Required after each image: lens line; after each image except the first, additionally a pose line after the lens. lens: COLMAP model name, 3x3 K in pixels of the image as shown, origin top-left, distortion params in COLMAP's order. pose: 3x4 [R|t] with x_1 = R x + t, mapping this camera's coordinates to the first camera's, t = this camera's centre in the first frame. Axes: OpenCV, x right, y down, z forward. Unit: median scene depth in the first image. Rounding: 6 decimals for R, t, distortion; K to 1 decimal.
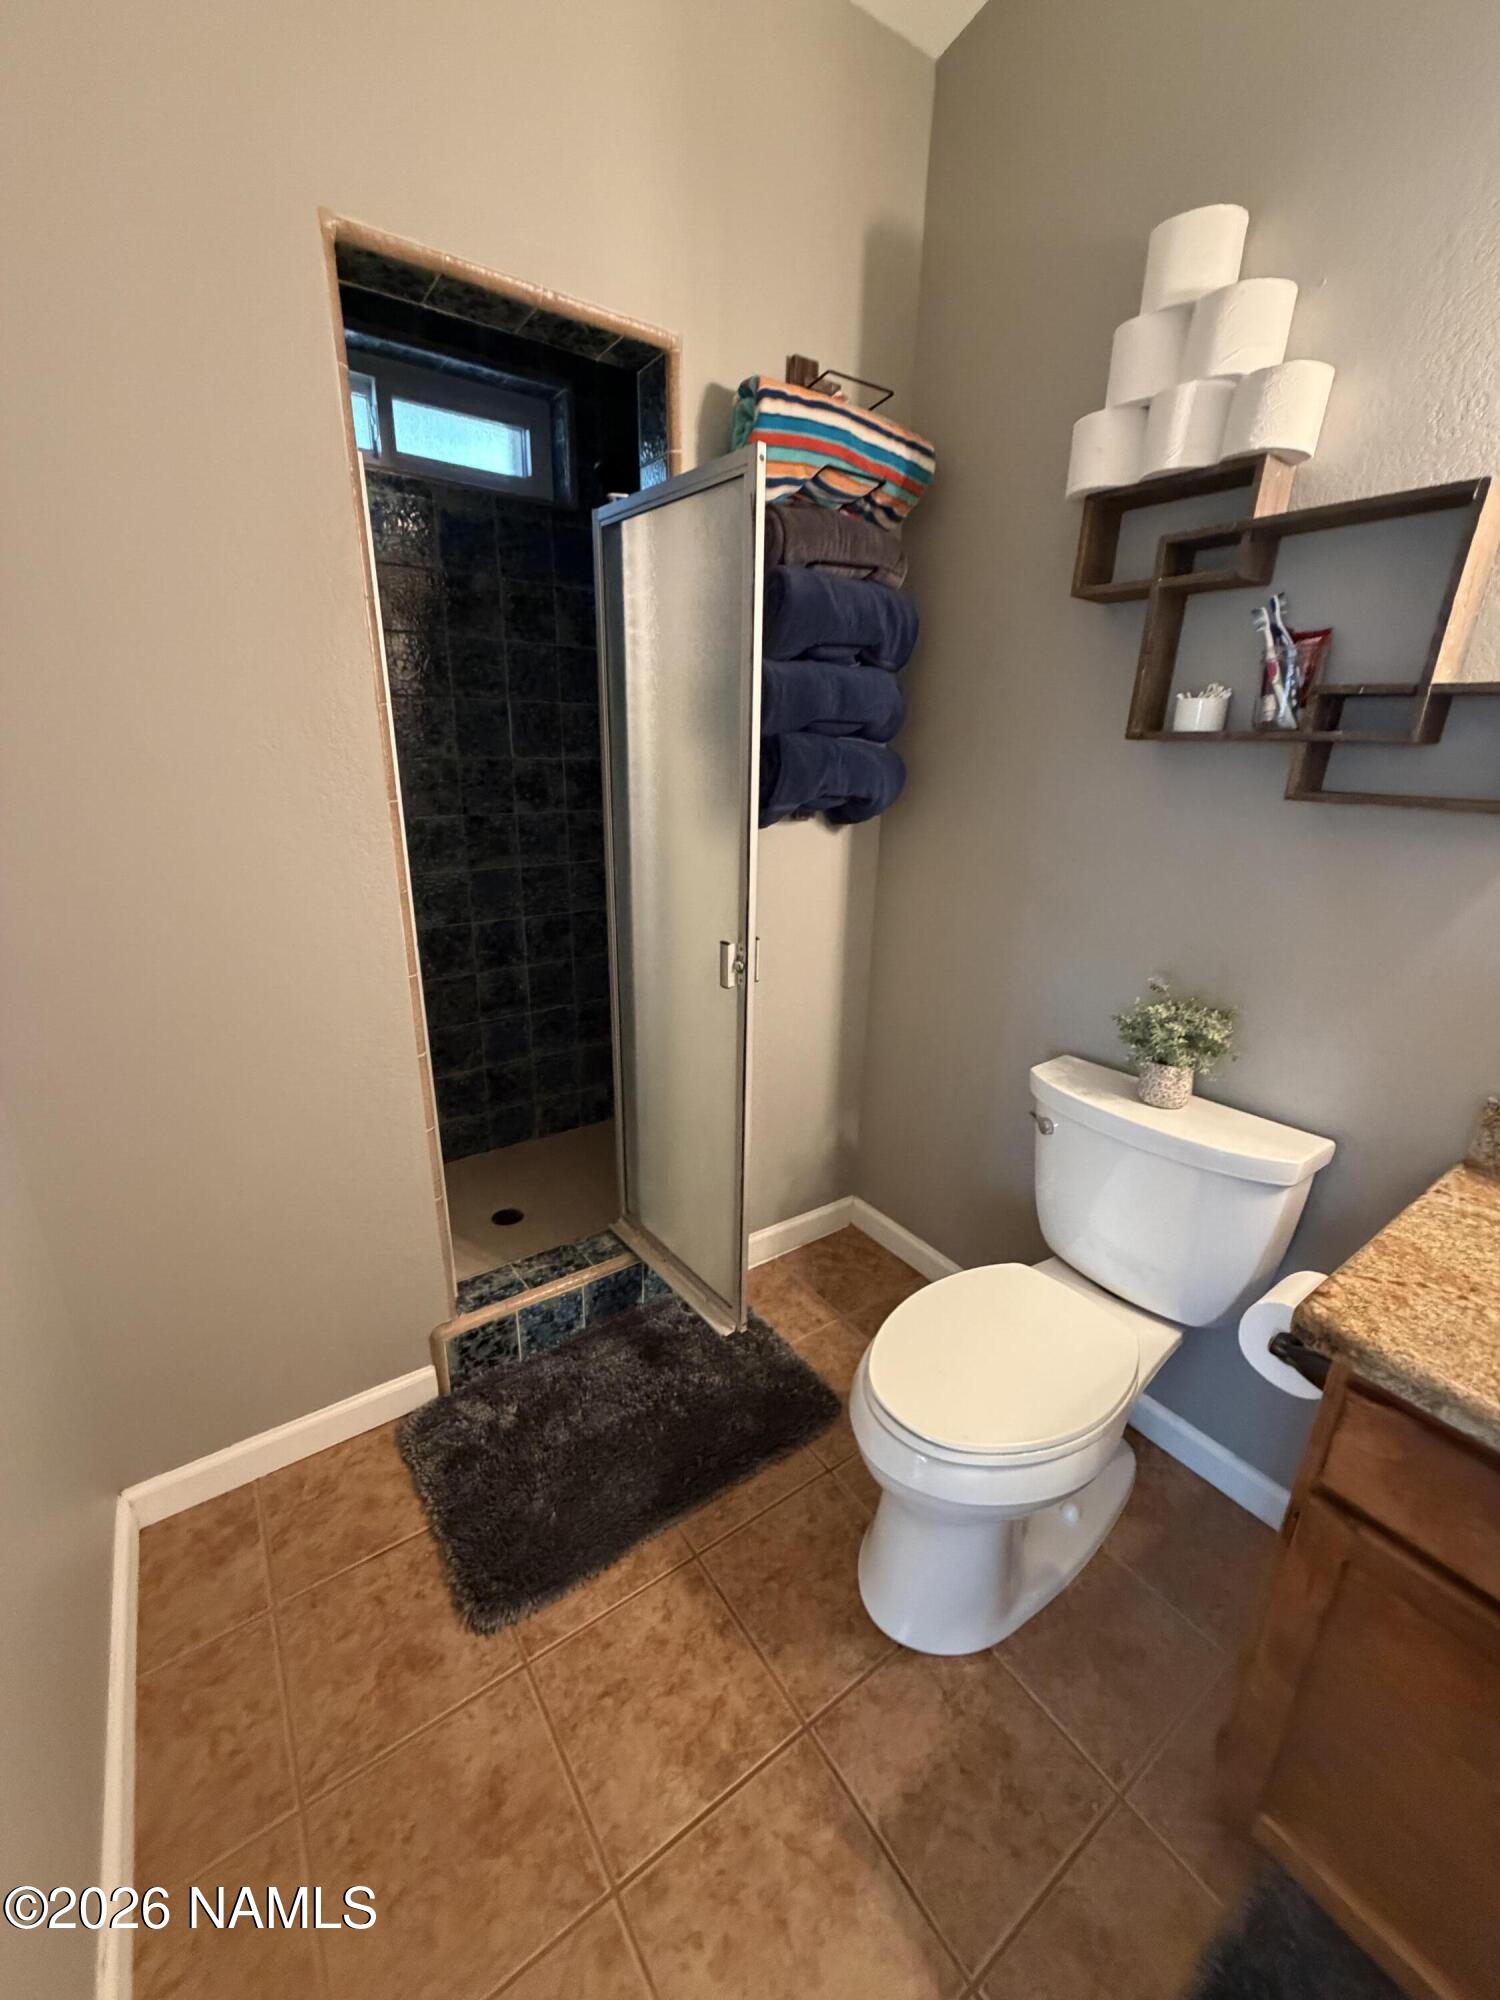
lens RADIAL K [[794.3, 0, 753.0], [0, 794.3, 988.1], [0, 0, 1]] dist [0.000106, -0.000141]
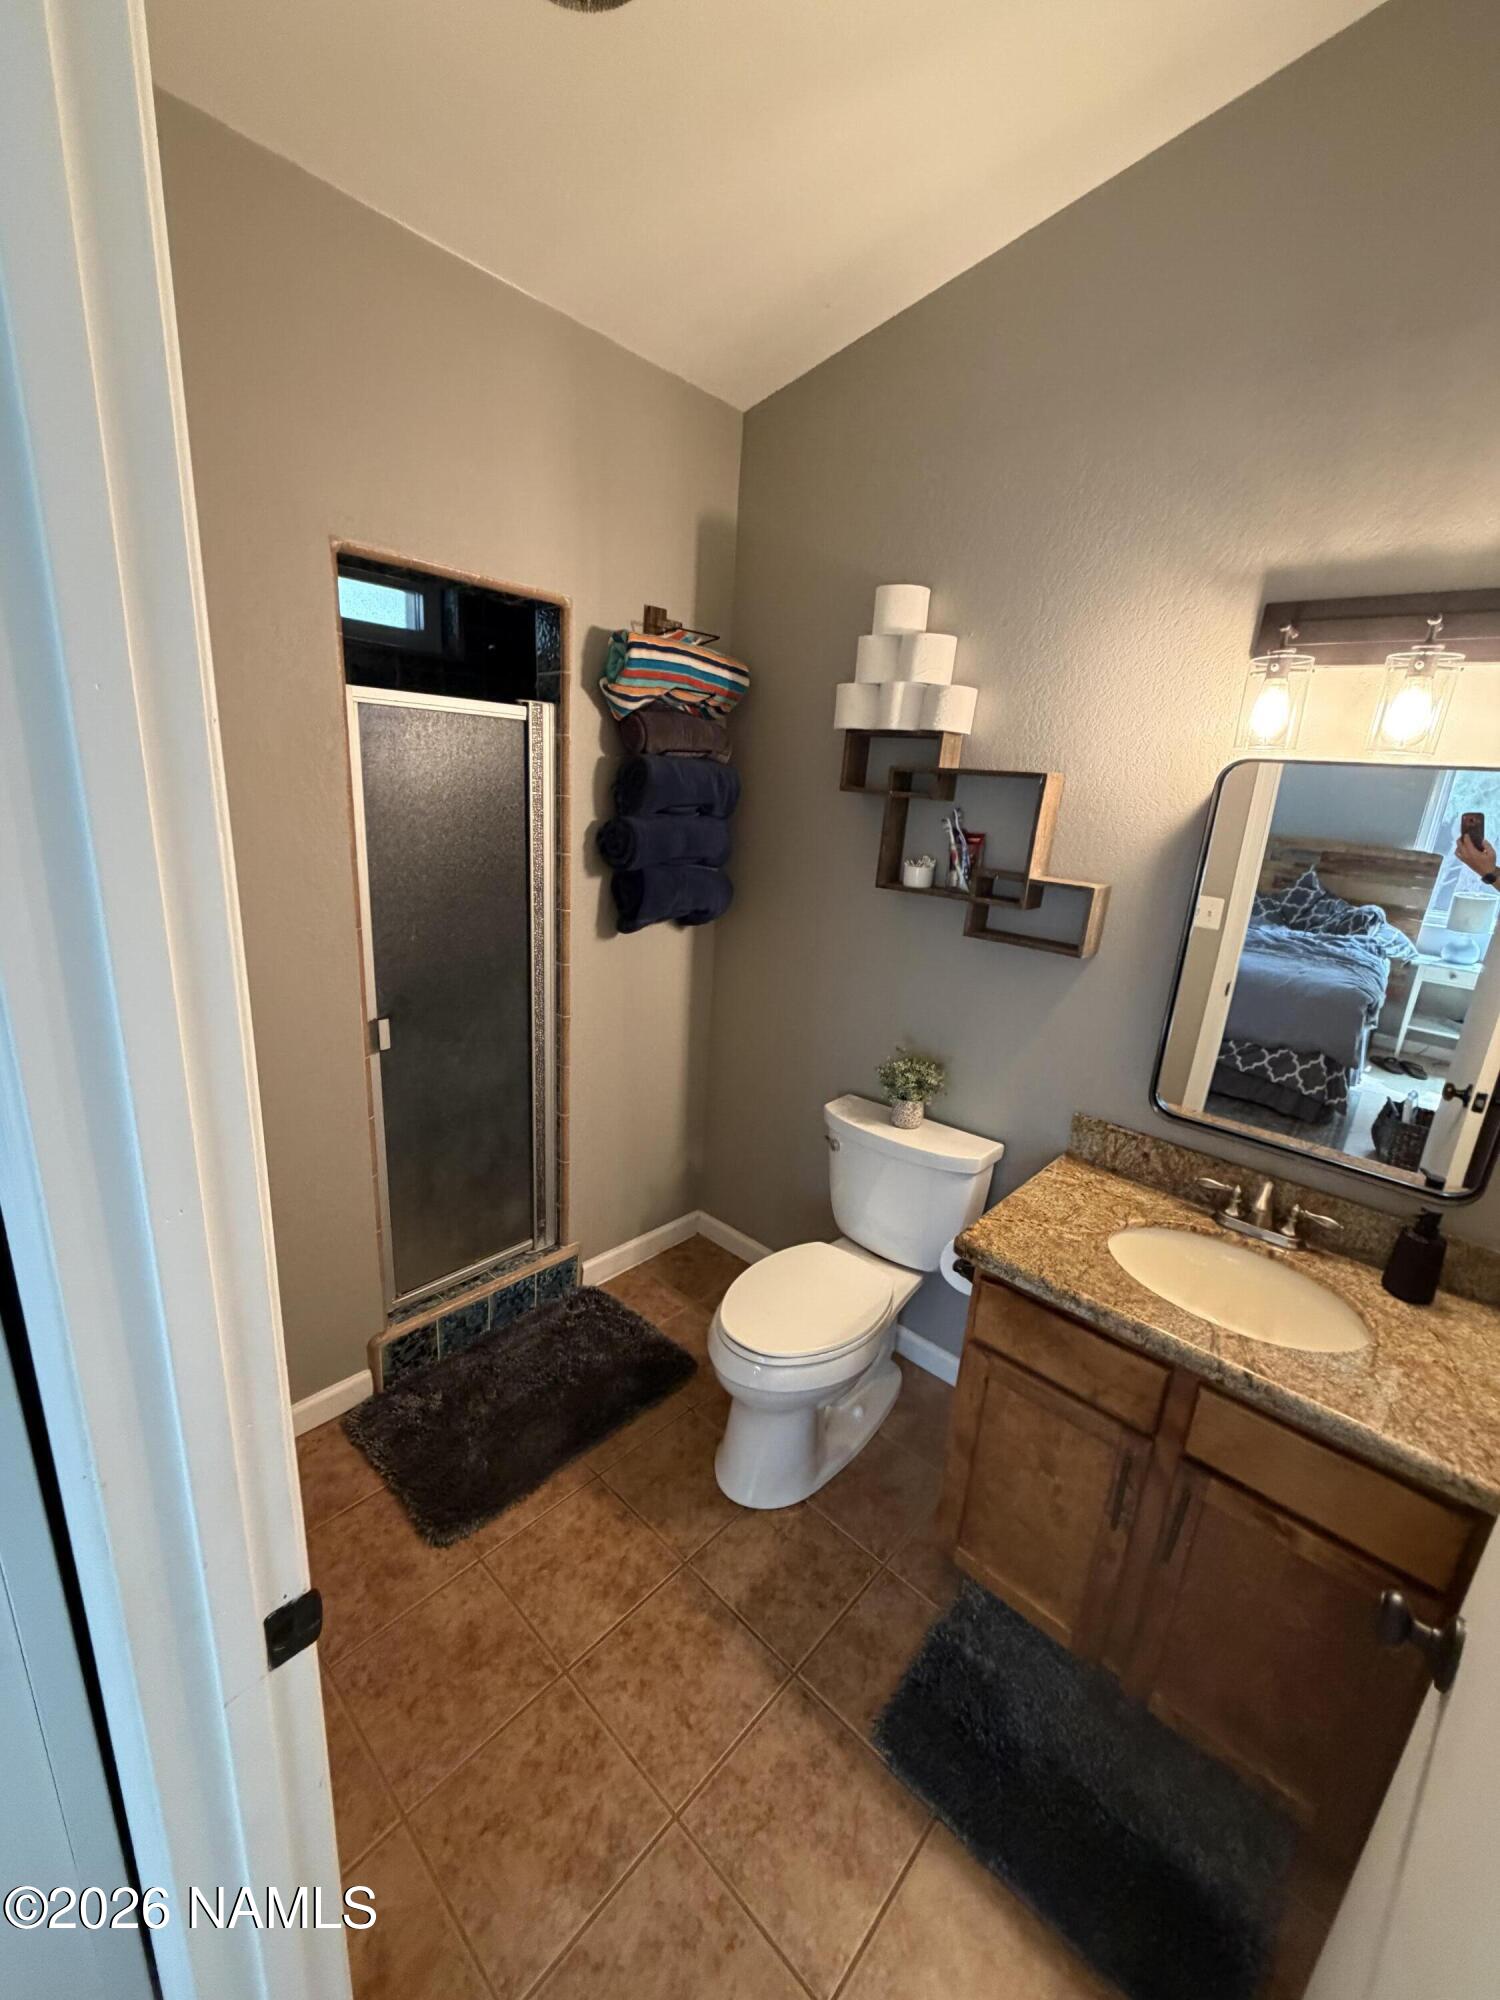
lens RADIAL K [[794.3, 0, 753.0], [0, 794.3, 988.1], [0, 0, 1]] dist [0.000106, -0.000141]
pose [[0.976137, -0.015509, 0.216603, -0.101203], [0.023837, 0.999072, -0.035887, -0.074996], [-0.215845, 0.040194, 0.975600, -0.459934]]
